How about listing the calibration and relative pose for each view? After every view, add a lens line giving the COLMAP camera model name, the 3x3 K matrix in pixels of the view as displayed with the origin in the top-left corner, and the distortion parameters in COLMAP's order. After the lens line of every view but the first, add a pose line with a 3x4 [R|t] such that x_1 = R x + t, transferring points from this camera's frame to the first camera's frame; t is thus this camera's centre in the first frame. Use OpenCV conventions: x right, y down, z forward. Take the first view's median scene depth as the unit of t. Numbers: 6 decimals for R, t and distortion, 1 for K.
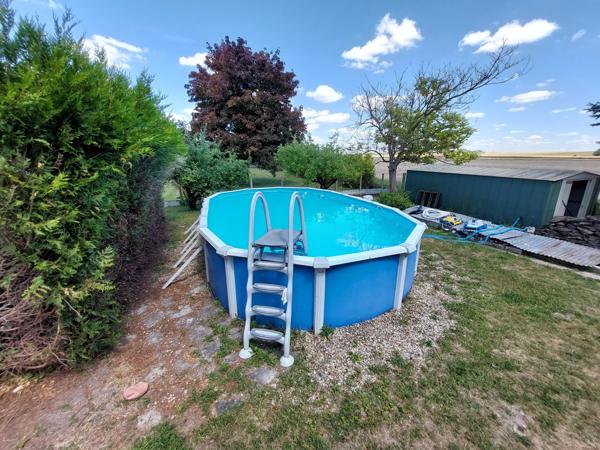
lens RADIAL K [[245.4, 0, 300.0], [0, 245.4, 225.0], [0, 0, 1]] dist [0.000721, -0.000111]
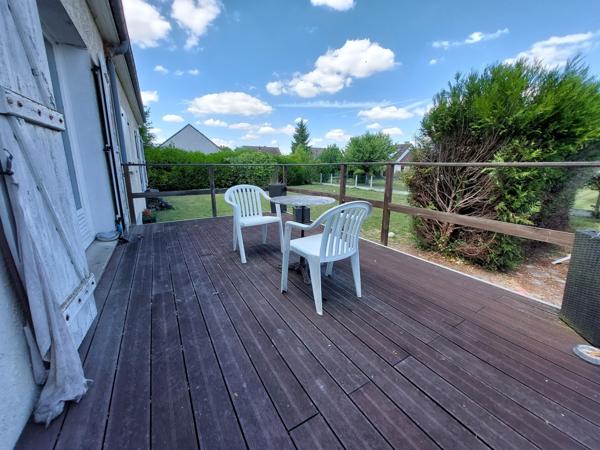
lens RADIAL K [[245.4, 0, 300.0], [0, 245.4, 225.0], [0, 0, 1]] dist [0.000721, -0.000111]
pose [[0.244017, 0.220203, -0.944440, 0.392794], [-0.268640, 0.951116, 0.152350, 0.460951], [0.931820, 0.216538, 0.291244, -0.935475]]
